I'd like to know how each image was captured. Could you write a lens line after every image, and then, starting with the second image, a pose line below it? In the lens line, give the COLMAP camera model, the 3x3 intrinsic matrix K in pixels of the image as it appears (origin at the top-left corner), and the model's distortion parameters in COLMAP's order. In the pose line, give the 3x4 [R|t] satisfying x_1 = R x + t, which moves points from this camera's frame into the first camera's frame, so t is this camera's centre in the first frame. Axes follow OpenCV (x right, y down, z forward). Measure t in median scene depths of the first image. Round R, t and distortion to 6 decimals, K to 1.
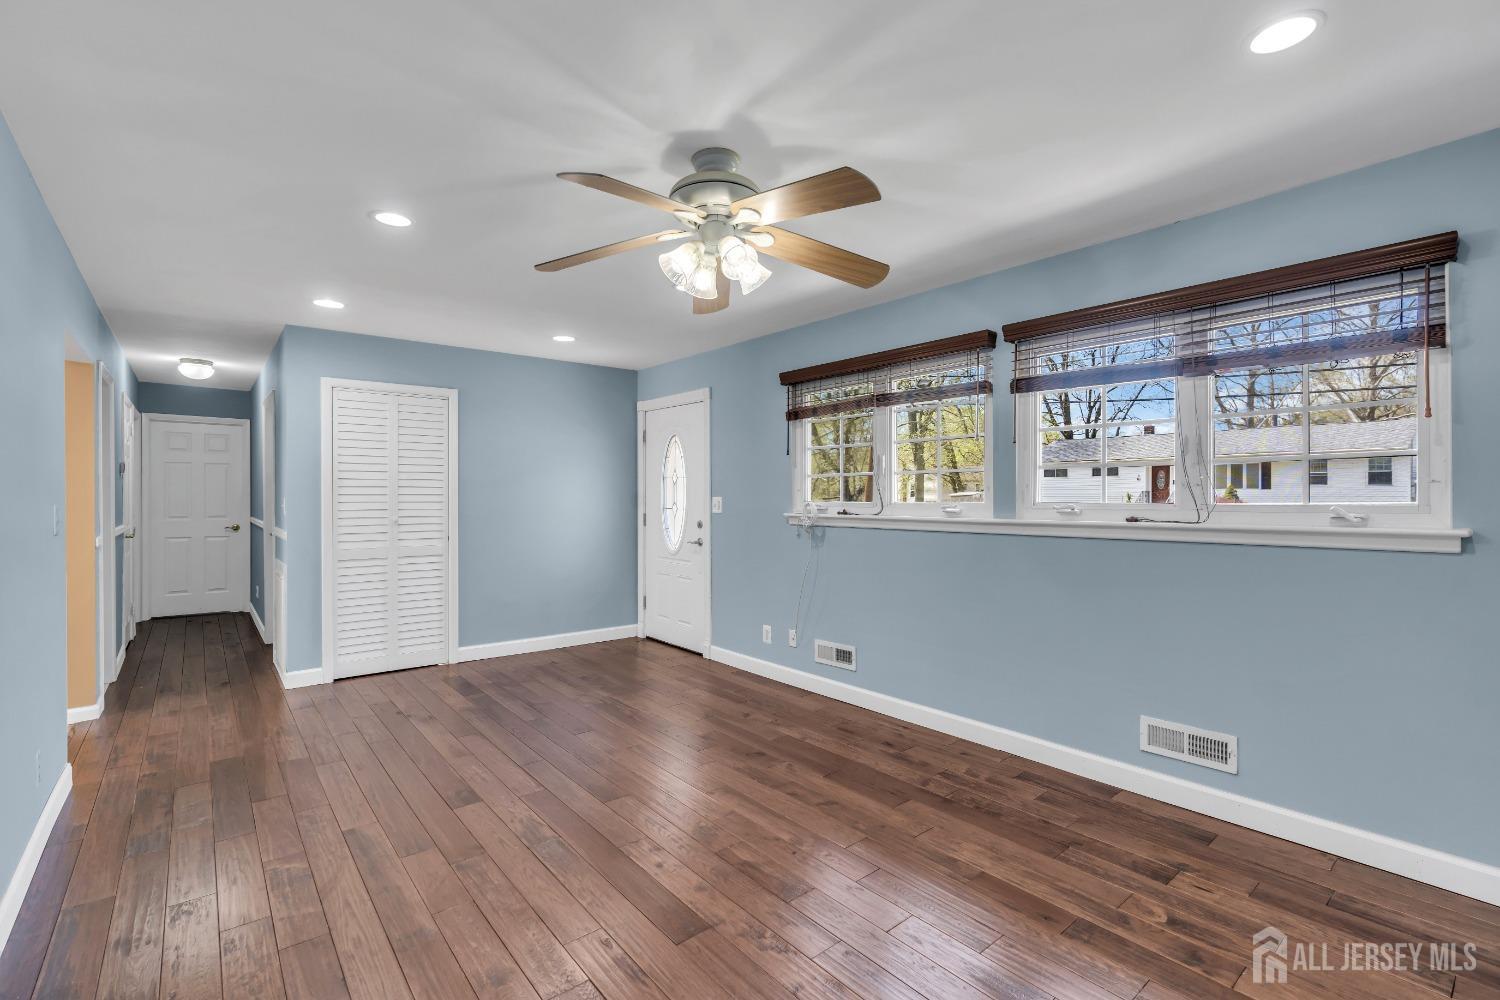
lens RADIAL K [[666.5, 0, 752.9], [0, 666.5, 490.9], [0, 0, 1]] dist [-0.003048, 0.000148]
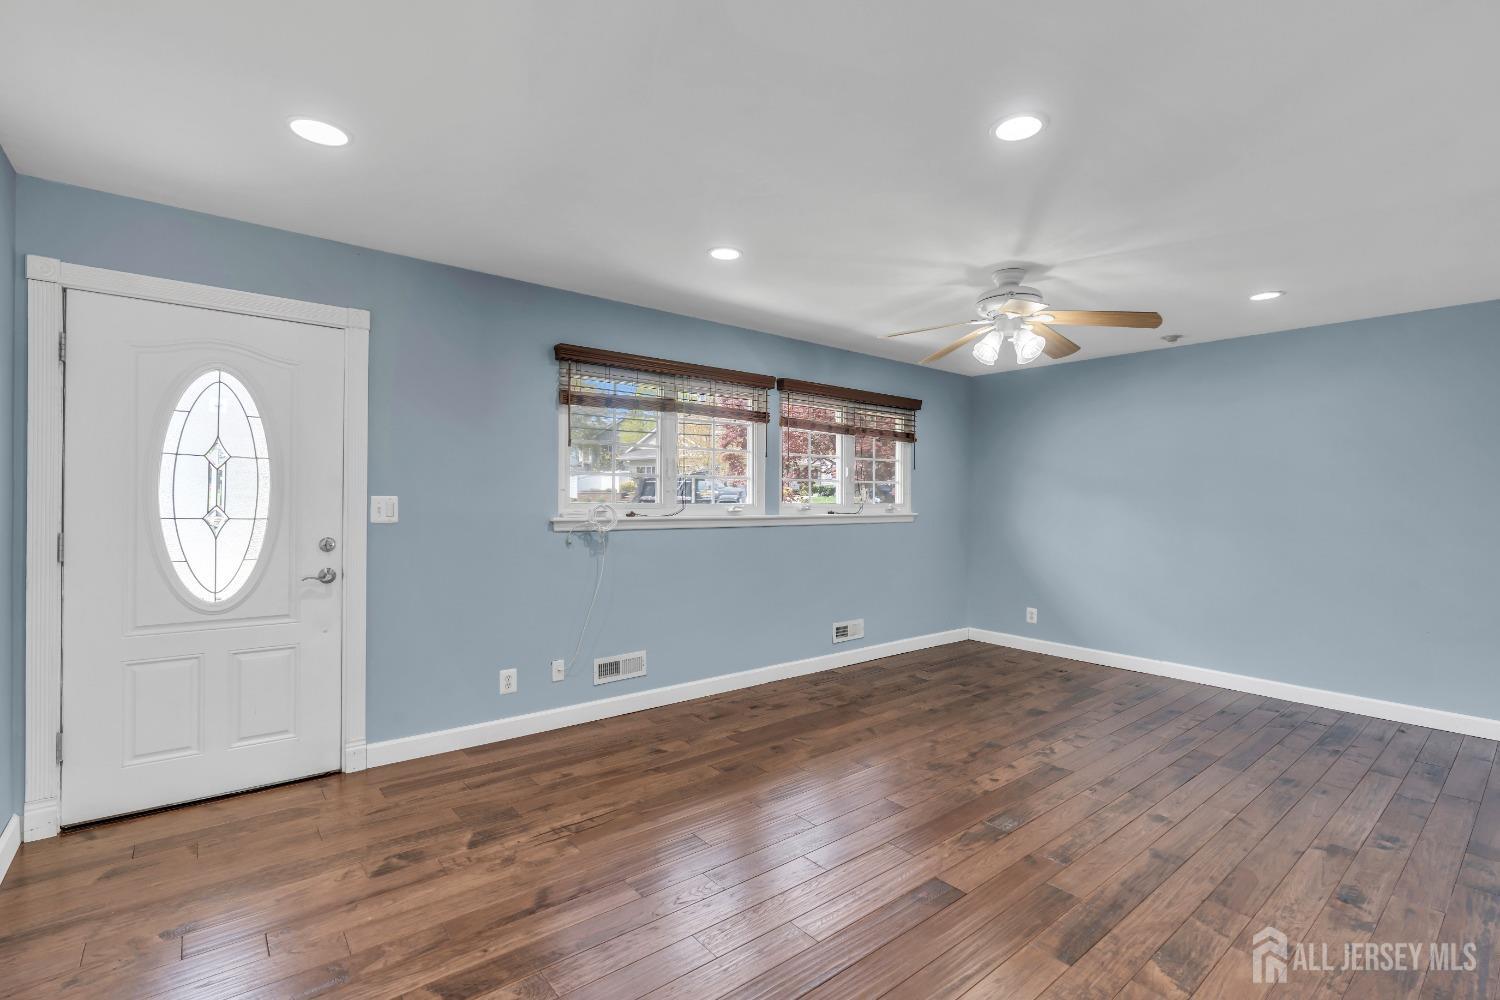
lens RADIAL K [[671.0, 0, 750.8], [0, 671.0, 492.6], [0, 0, 1]] dist [-0.010260, 0.000926]
pose [[0.017605, 0.008658, 0.999808, -1.011294], [-0.017844, 0.999806, -0.008344, 0.007740], [-0.999686, -0.017694, 0.017756, 1.004625]]
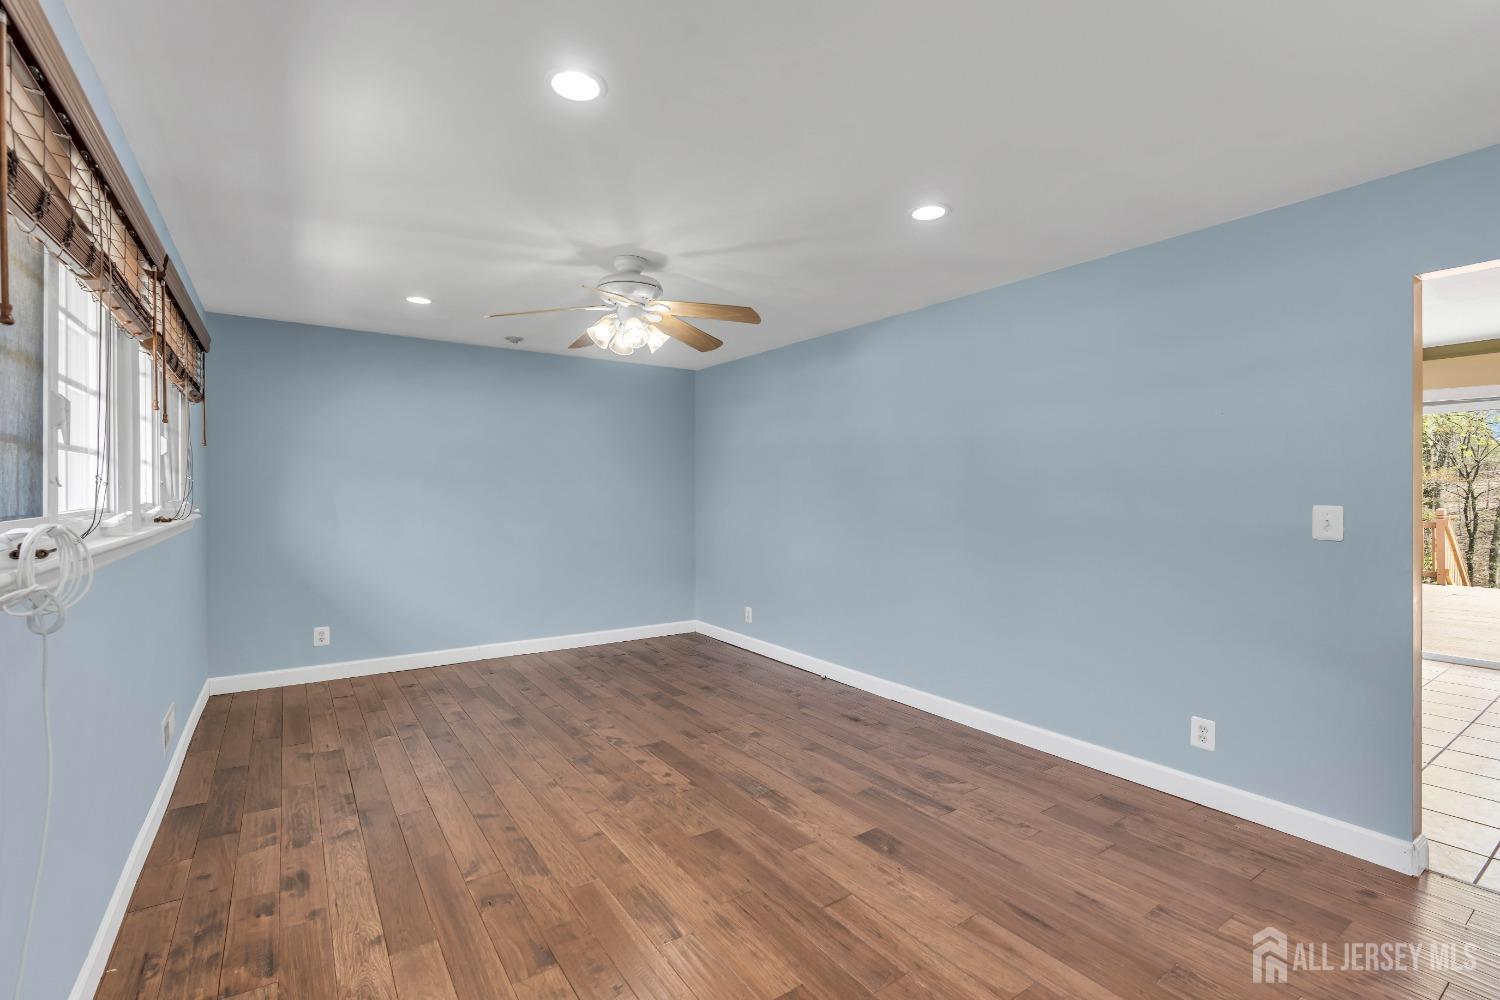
lens RADIAL K [[670.3, 0, 741.0], [0, 670.3, 486.3], [0, 0, 1]] dist [-0.014138, 0.000117]
pose [[-0.994611, 0.001102, 0.103671, -0.288067], [-0.000522, 0.999878, -0.015640, 0.009217], [-0.103676, -0.015609, -0.994489, 1.574386]]
